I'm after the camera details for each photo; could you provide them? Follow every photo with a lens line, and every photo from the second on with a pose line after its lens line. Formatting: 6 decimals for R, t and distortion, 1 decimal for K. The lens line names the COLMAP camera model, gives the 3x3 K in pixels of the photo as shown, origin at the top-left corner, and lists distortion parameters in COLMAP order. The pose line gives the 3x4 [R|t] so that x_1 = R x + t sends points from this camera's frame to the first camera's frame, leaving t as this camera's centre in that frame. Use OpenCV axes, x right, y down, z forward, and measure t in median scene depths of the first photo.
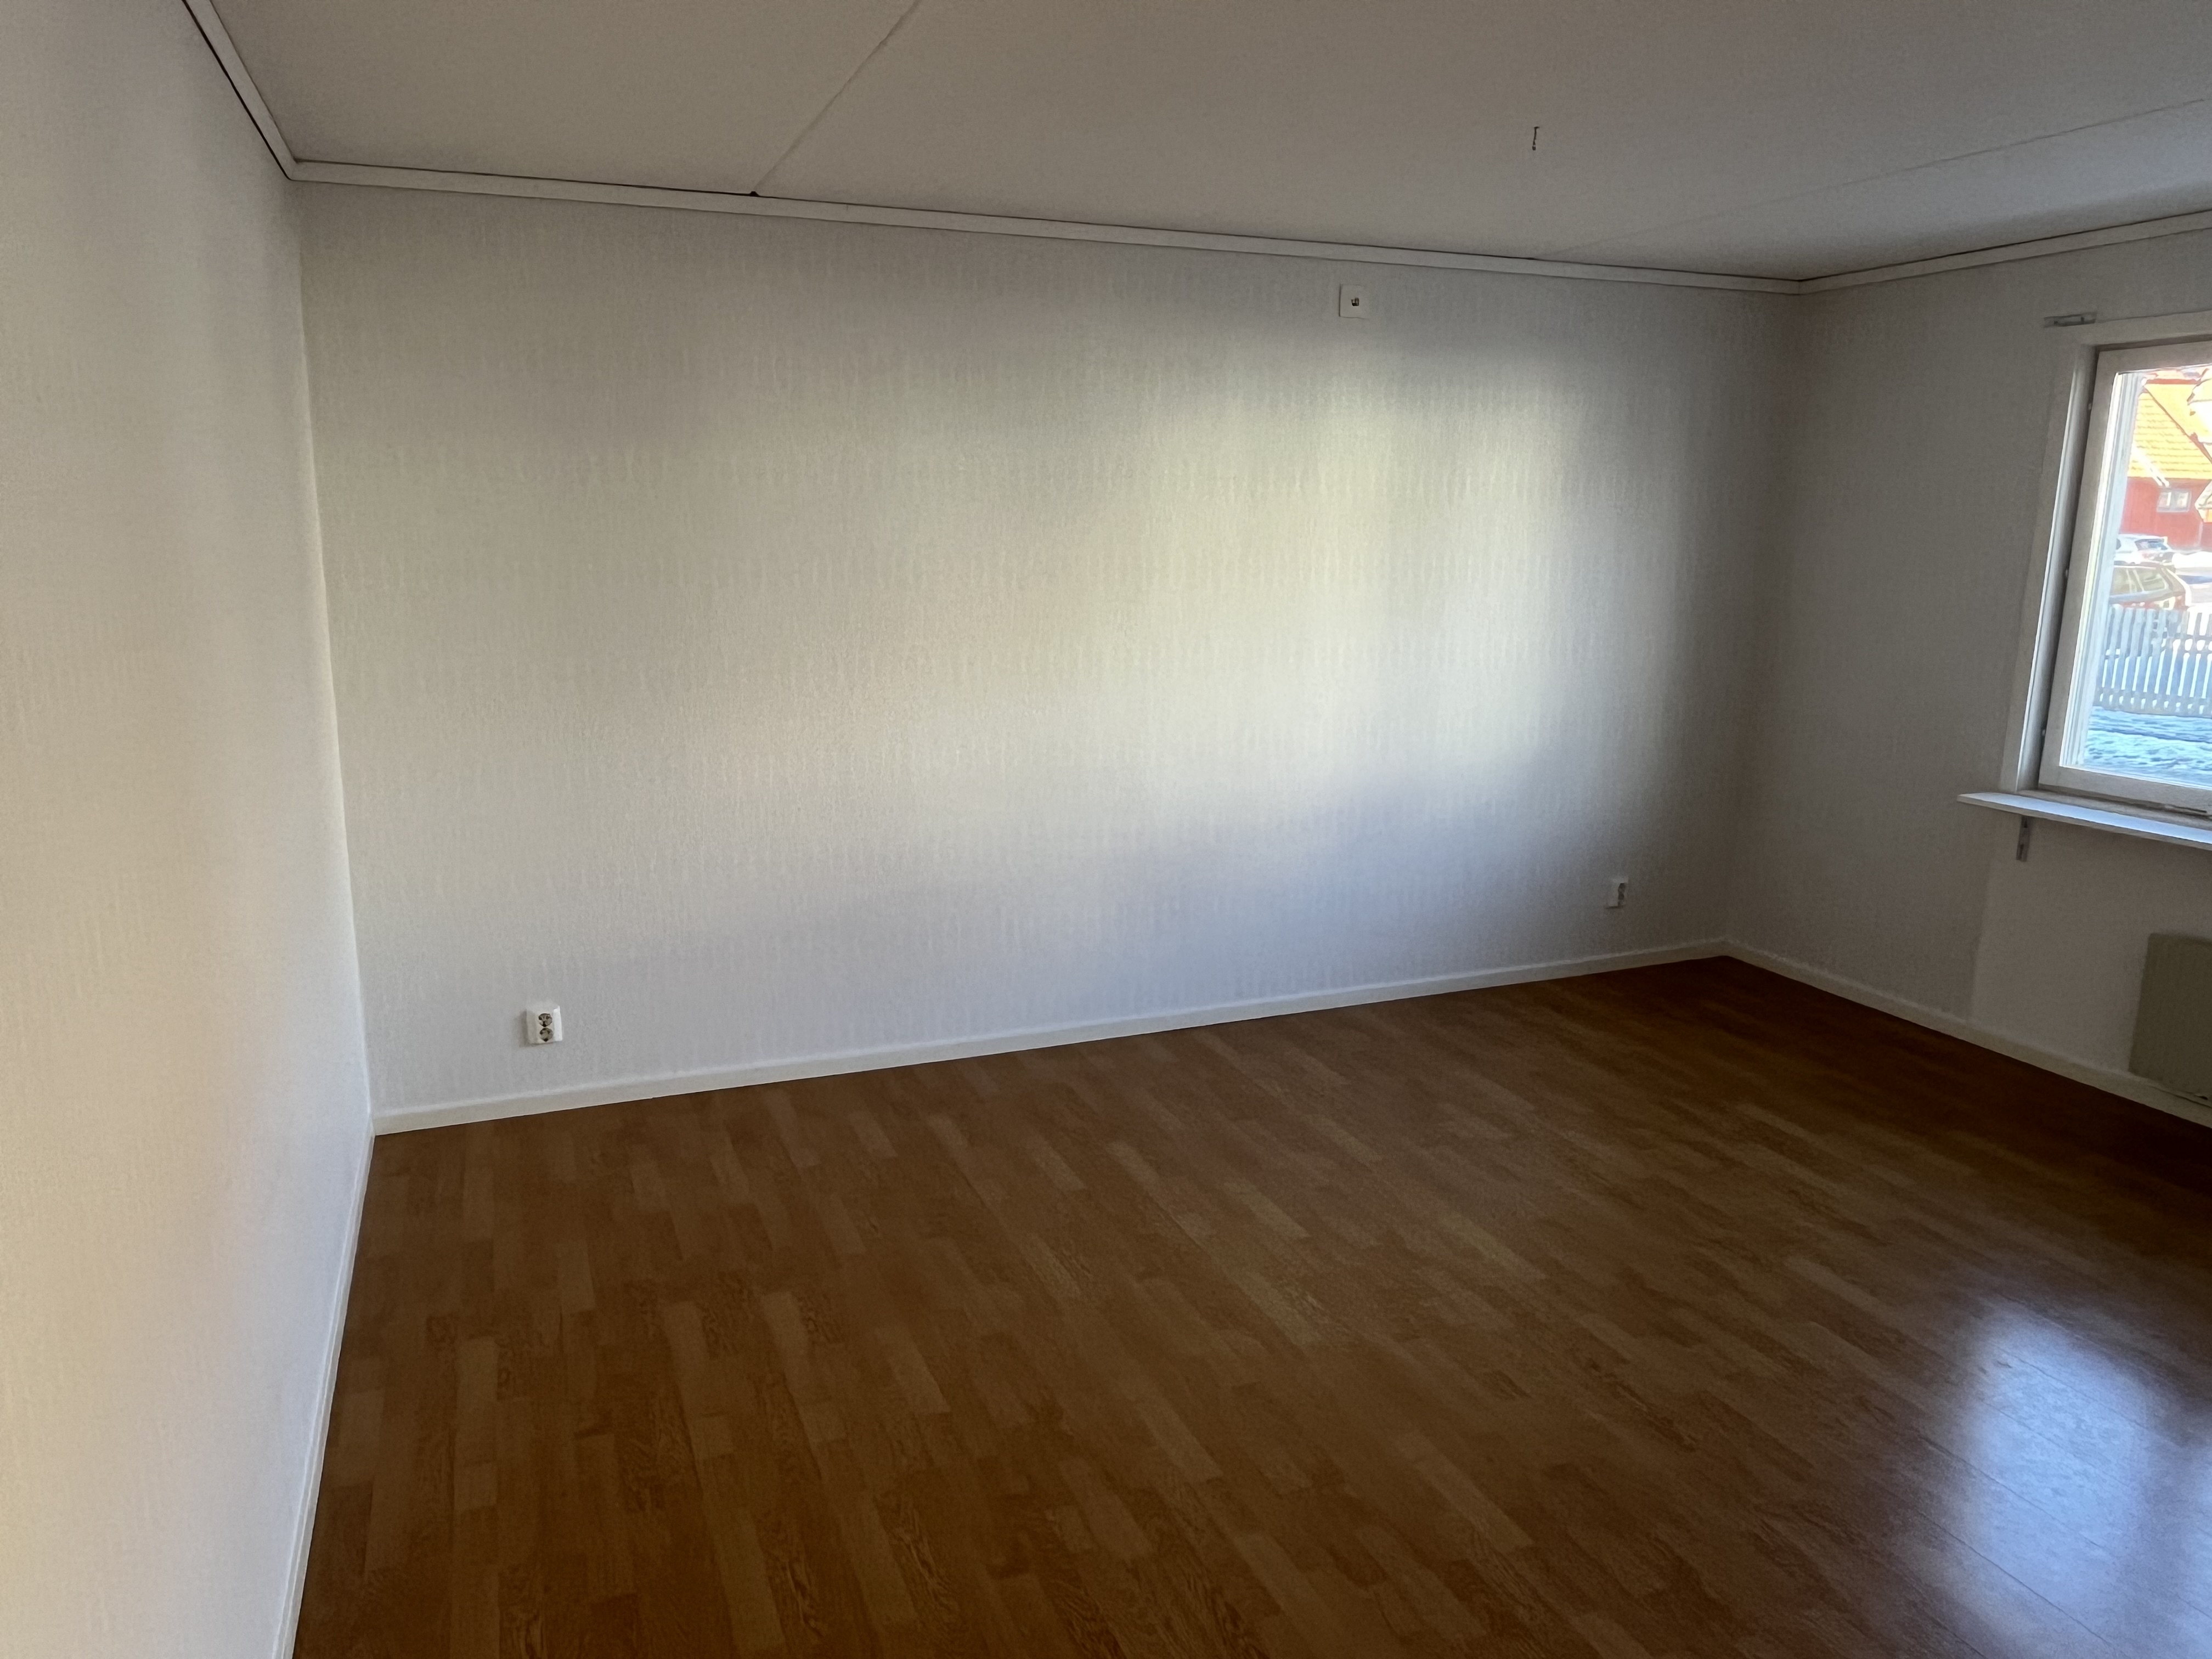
lens RADIAL K [[1517.5, 0, 1091.8], [0, 1517.5, 836.6], [0, 0, 1]] dist [0.001193, -0.003283]
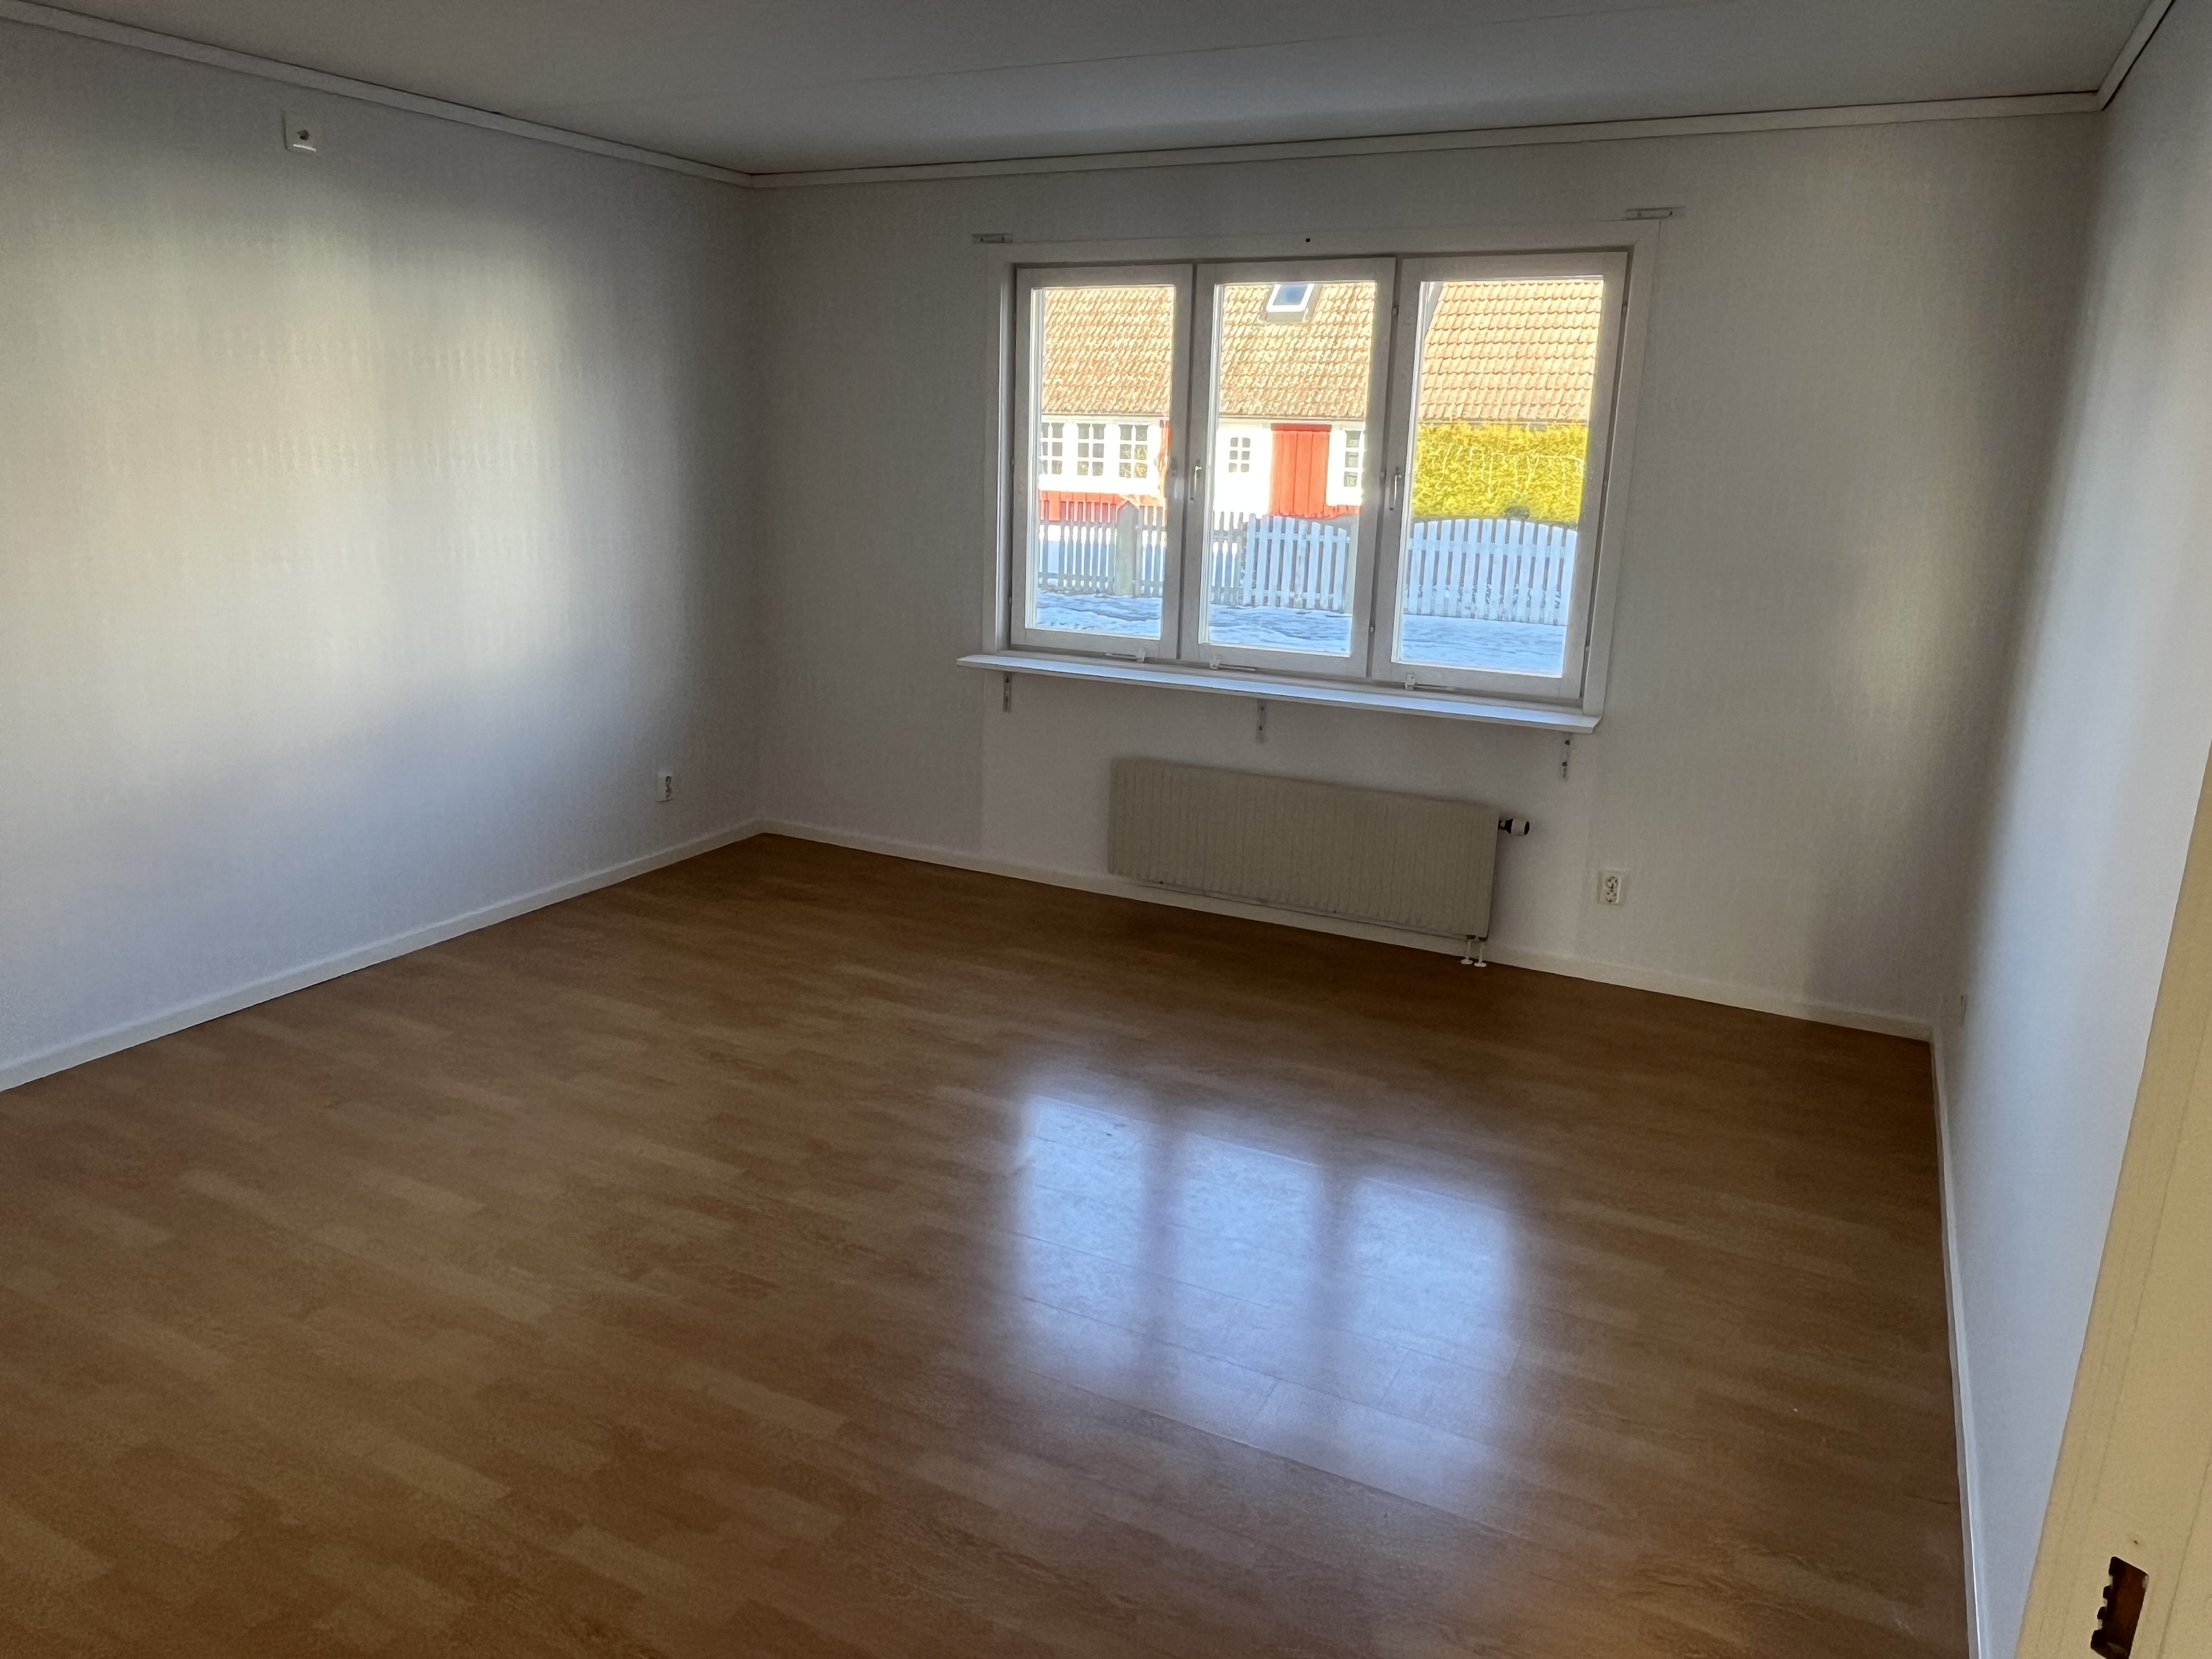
lens RADIAL K [[1517.5, 0, 1091.8], [0, 1517.5, 836.6], [0, 0, 1]] dist [0.001193, -0.003283]
pose [[0.750953, -0.155848, 0.641702, -0.112327], [0.112452, 0.987739, 0.108291, -0.008494], [-0.650711, -0.009160, 0.759270, 0.074654]]
